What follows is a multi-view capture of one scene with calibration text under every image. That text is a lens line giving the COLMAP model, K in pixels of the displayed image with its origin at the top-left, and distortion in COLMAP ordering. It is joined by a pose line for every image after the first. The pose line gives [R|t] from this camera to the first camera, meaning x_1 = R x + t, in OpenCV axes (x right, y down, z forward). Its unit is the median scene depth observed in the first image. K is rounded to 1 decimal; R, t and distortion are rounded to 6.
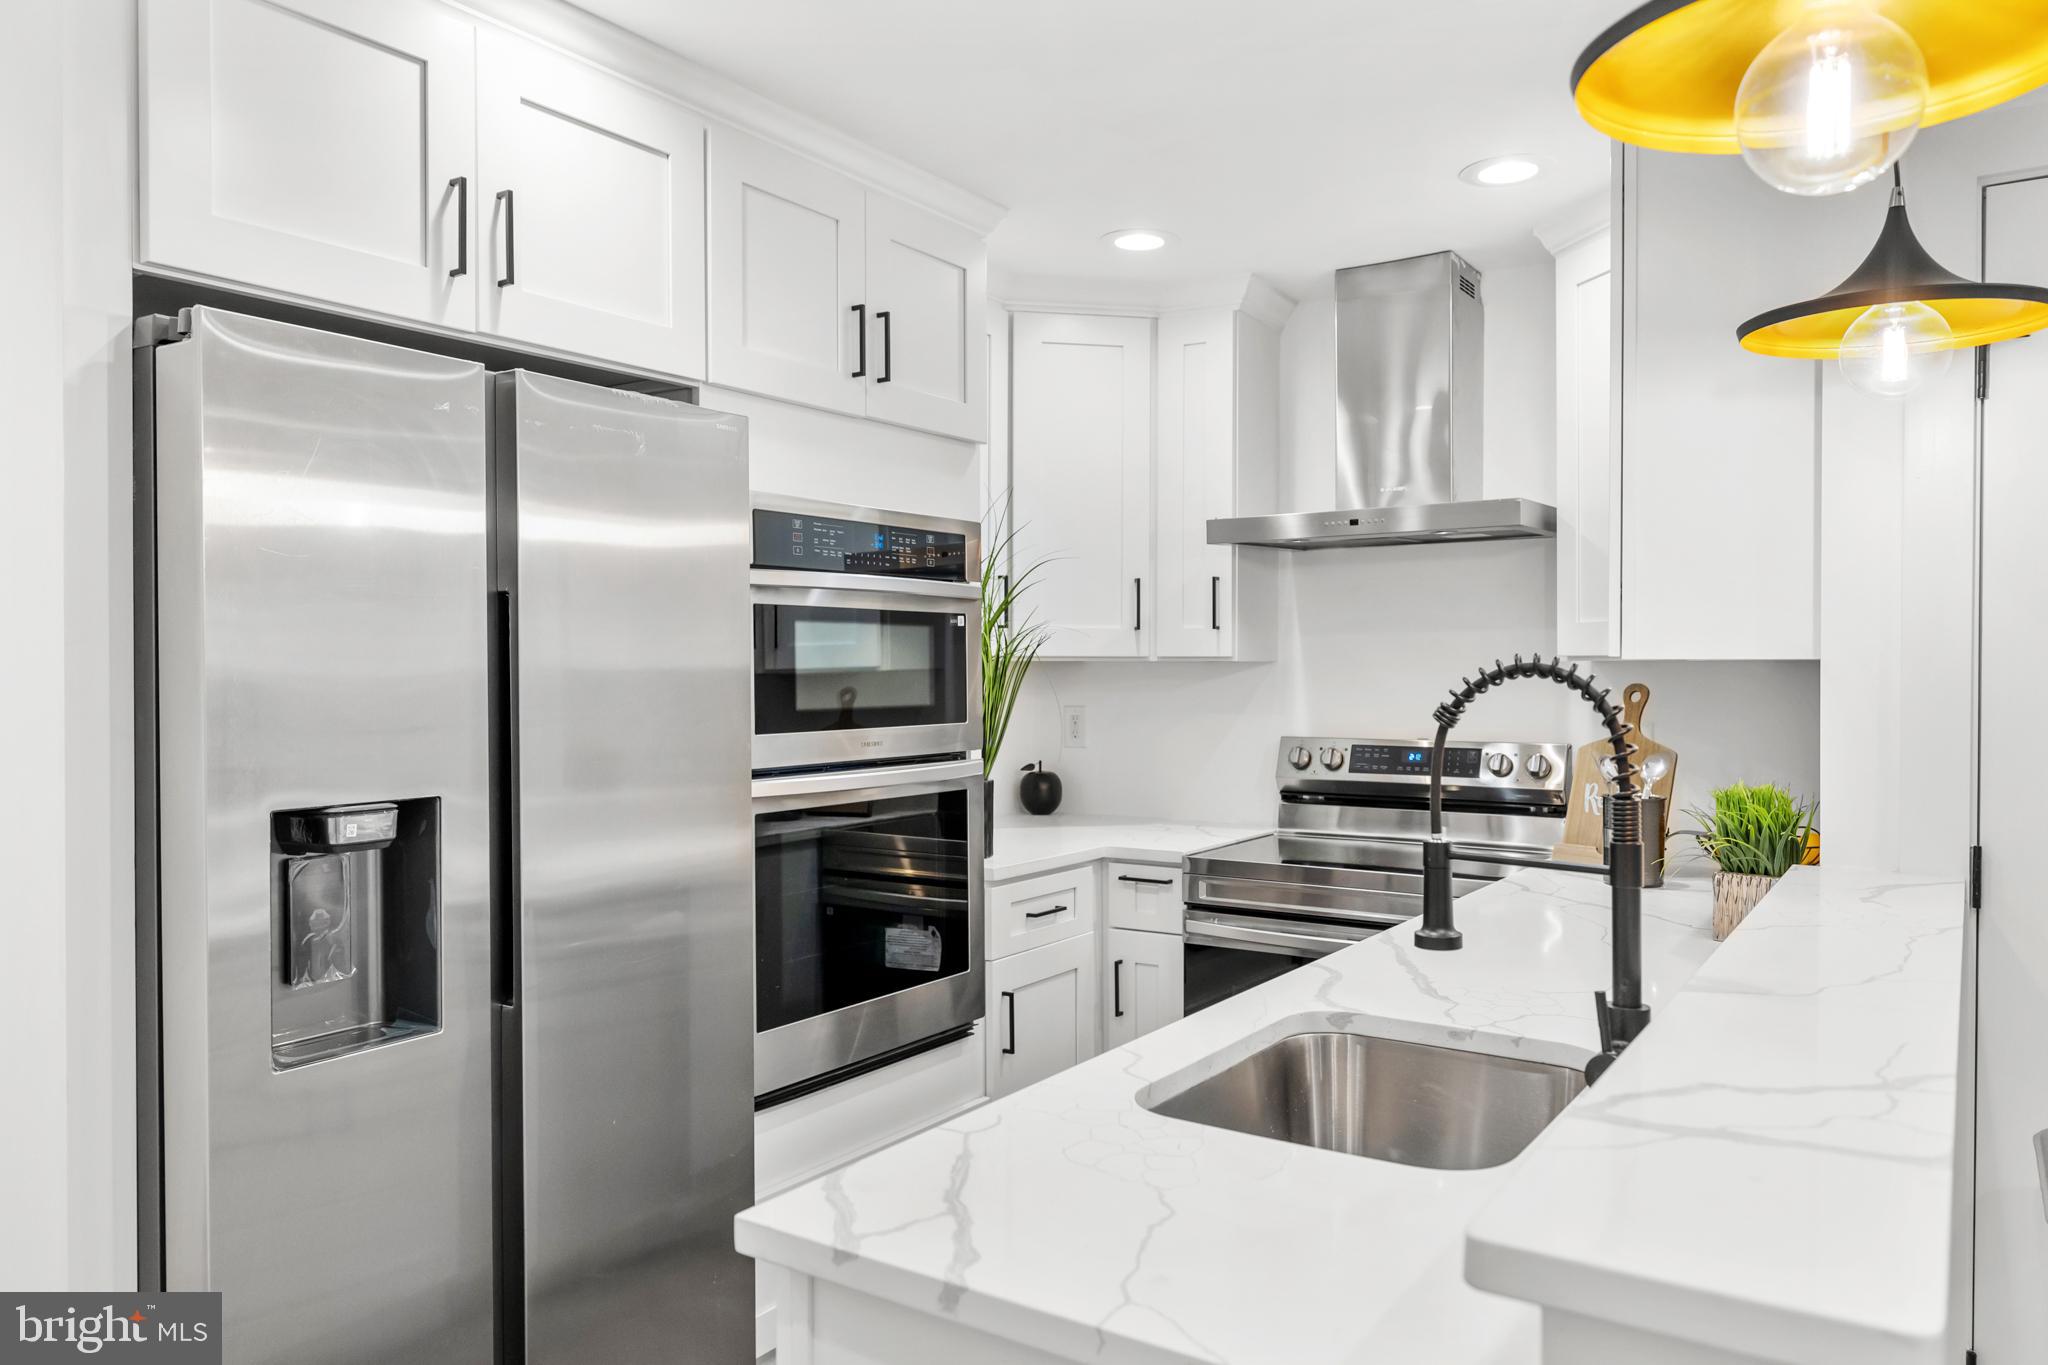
lens RADIAL K [[1457.2, 0, 1066.2], [0, 1457.2, 688.9], [0, 0, 1]] dist [-0.000133, -0.000104]
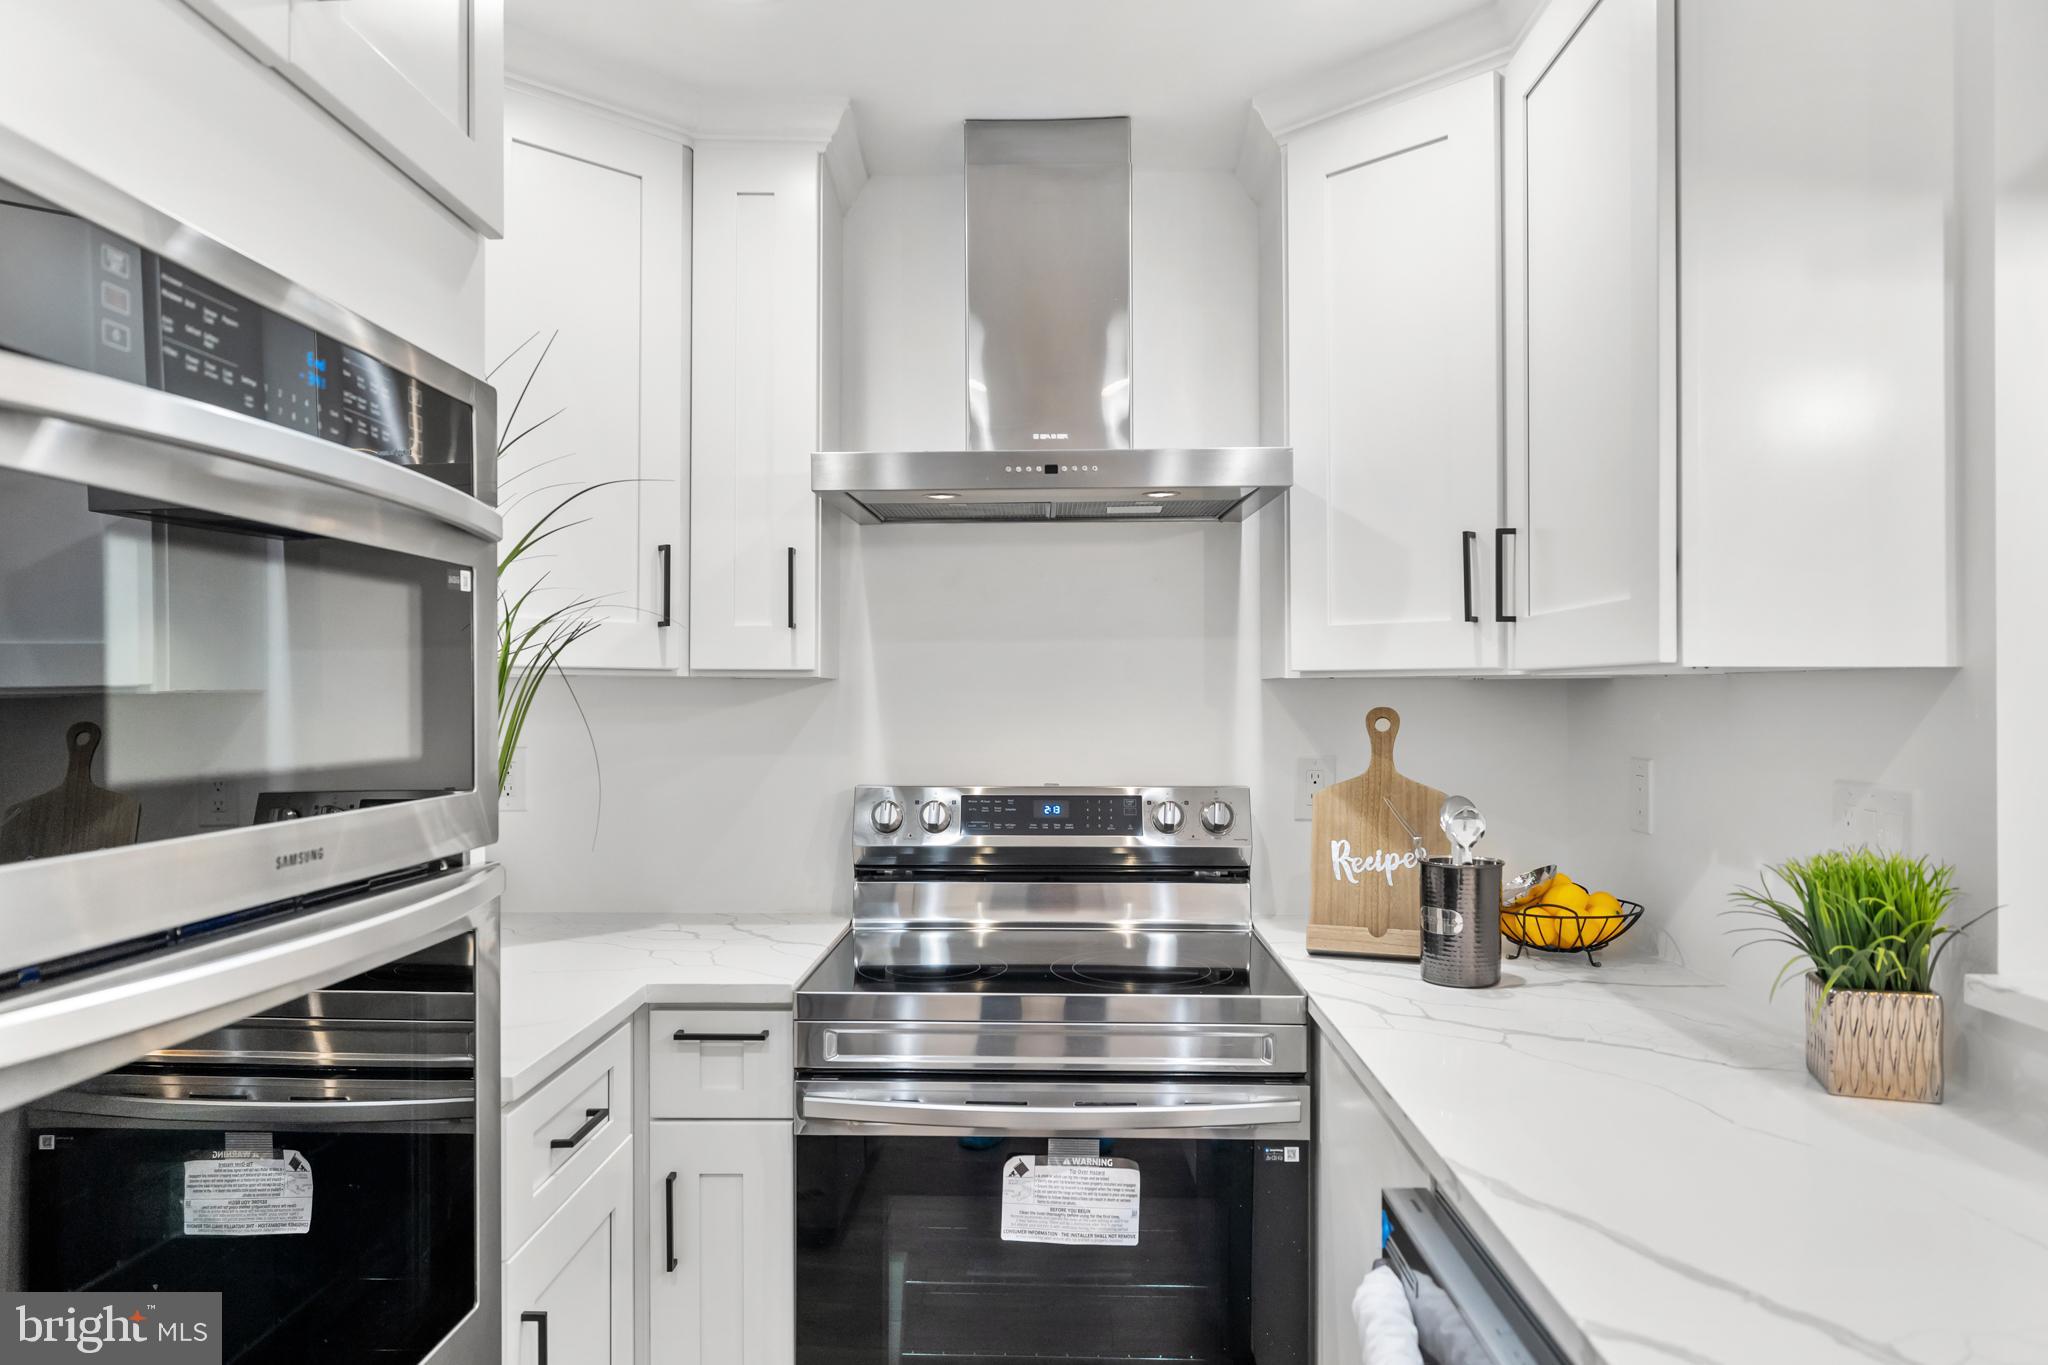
lens RADIAL K [[1341.8, 0, 1033.8], [0, 1341.8, 687.0], [0, 0, 1]] dist [-0.016355, 0.007127]
pose [[0.862325, 0.002962, 0.506347, -0.147410], [0.009303, 0.999721, -0.021692, -0.000480], [-0.506270, 0.023416, 0.862057, 0.577723]]
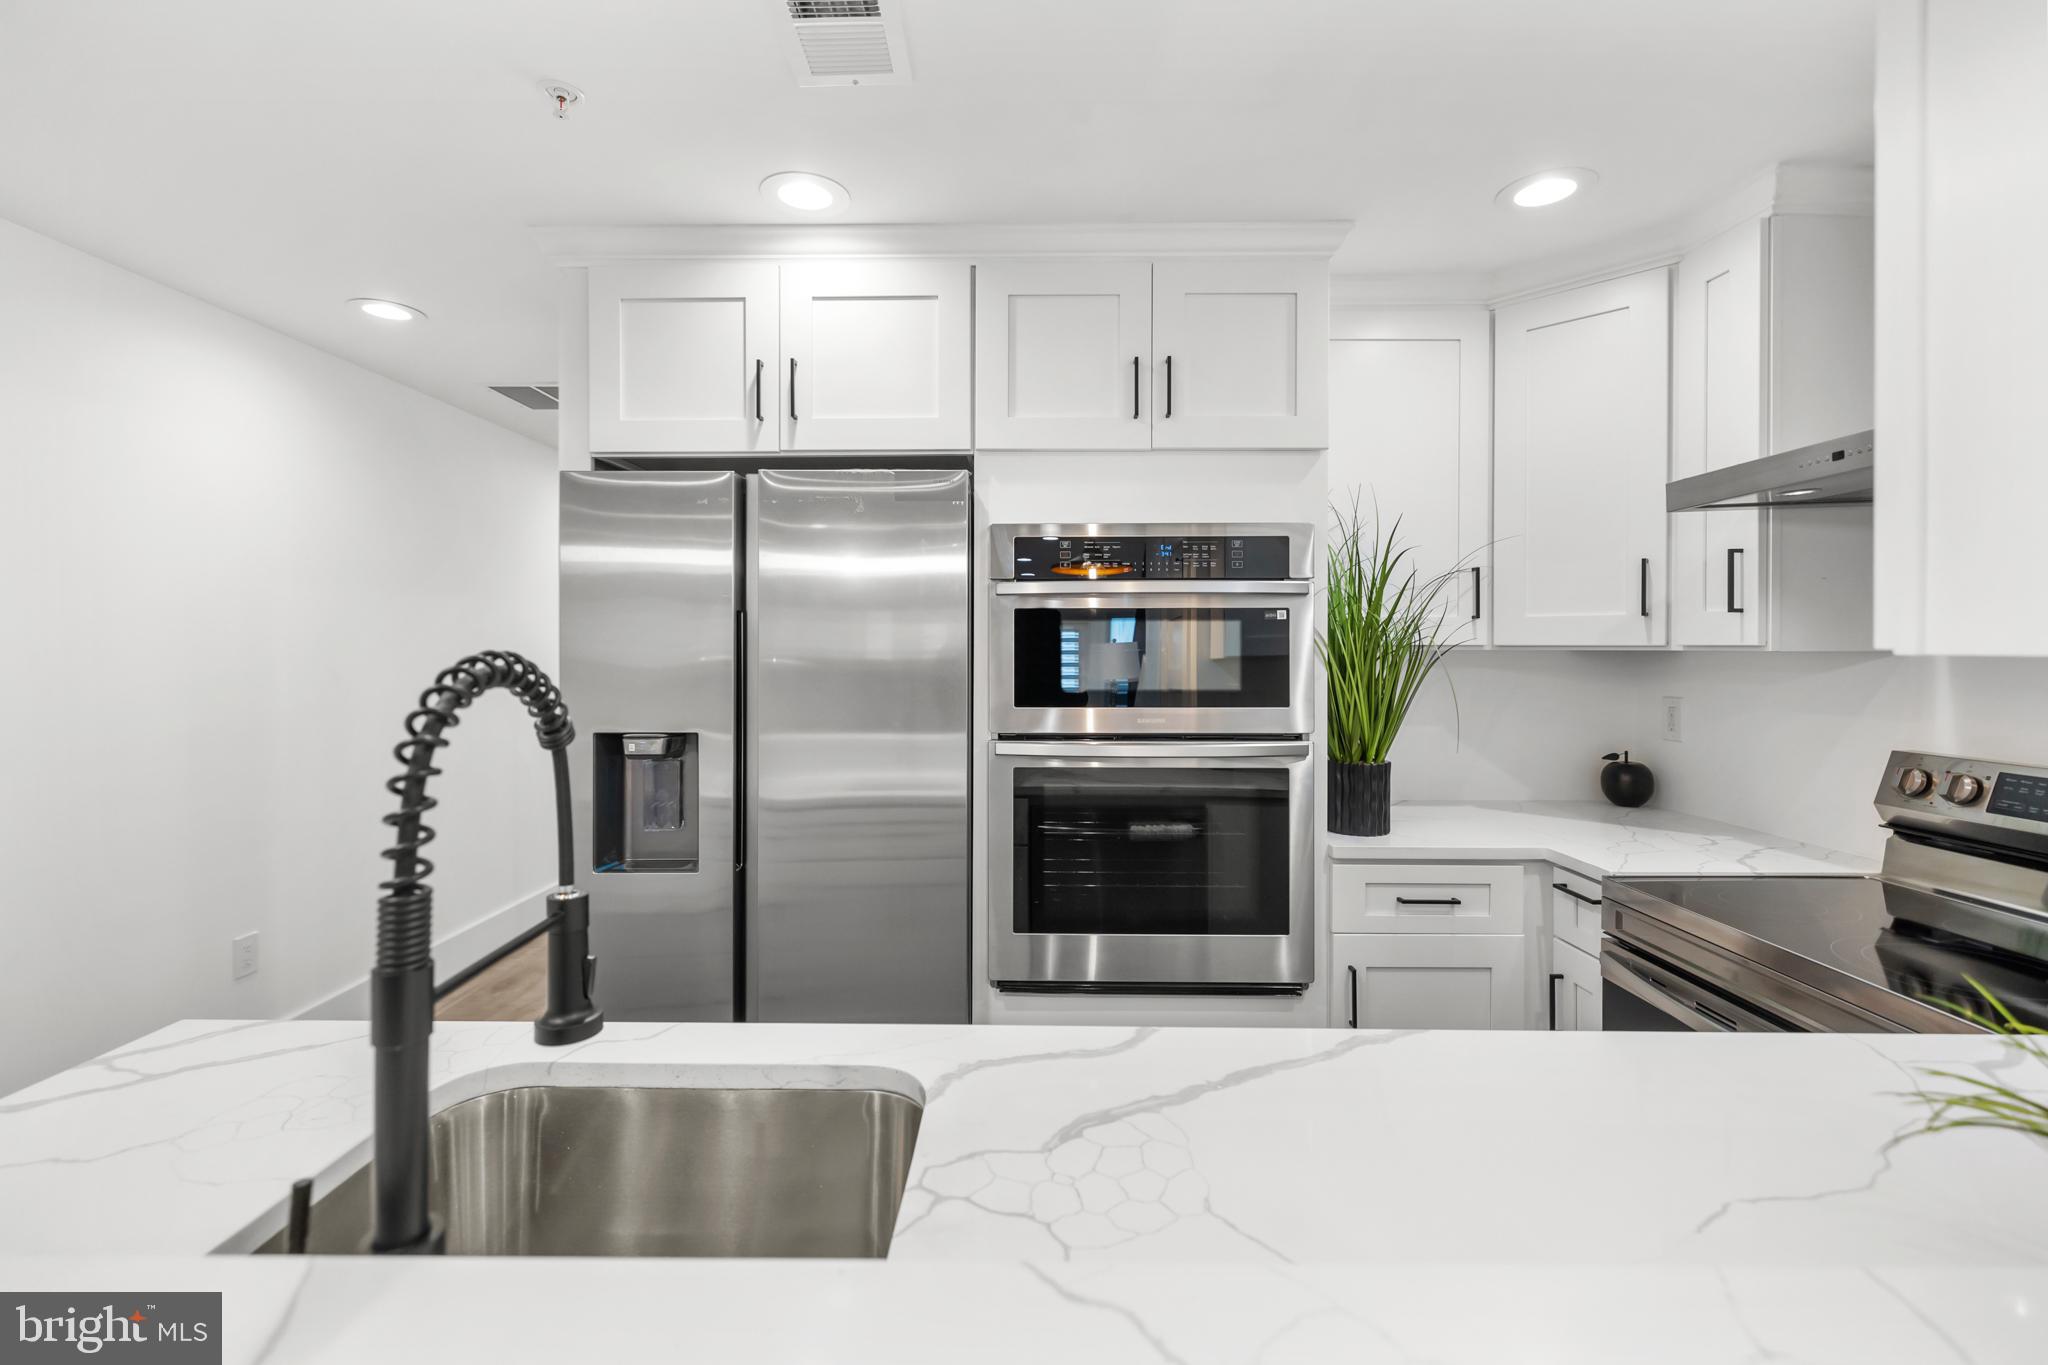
lens RADIAL K [[880.3, 0, 1035.2], [0, 880.3, 652.7], [0, 0, 1]] dist [-0.002217, 0.002558]
pose [[0.521201, 0.003281, -0.853428, 0.437318], [-0.014800, 0.999877, -0.005194, -0.013037], [0.853306, 0.015338, 0.521185, 0.545065]]
